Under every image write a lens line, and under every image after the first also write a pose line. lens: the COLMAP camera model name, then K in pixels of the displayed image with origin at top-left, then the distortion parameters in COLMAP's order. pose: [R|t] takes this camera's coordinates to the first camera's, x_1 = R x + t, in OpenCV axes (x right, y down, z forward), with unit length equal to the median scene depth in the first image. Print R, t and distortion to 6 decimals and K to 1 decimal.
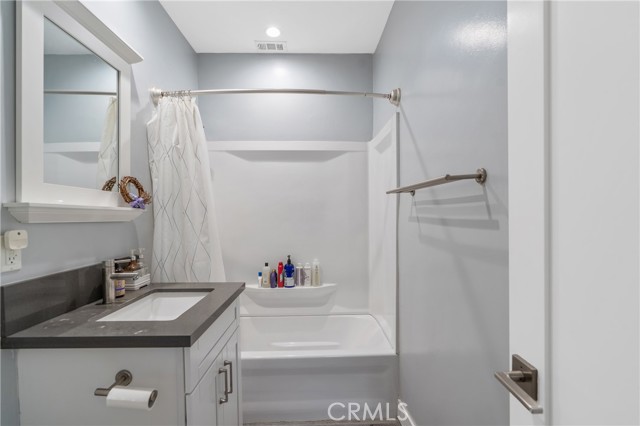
lens RADIAL K [[290.6, 0, 321.0], [0, 290.6, 214.0], [0, 0, 1]] dist [-0.002862, 0.000546]
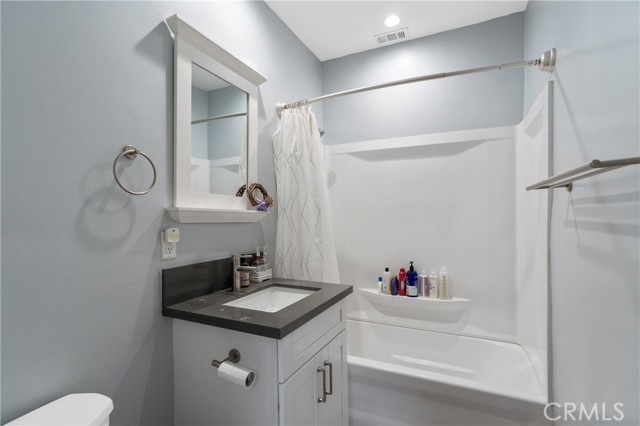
lens RADIAL K [[305.9, 0, 320.4], [0, 305.9, 213.9], [0, 0, 1]] dist [0.012090, 0.000048]
pose [[0.894785, -0.001223, -0.446495, 0.100335], [-0.001500, 0.999982, -0.005746, -0.000995], [0.446494, 0.005812, 0.894768, 0.023067]]
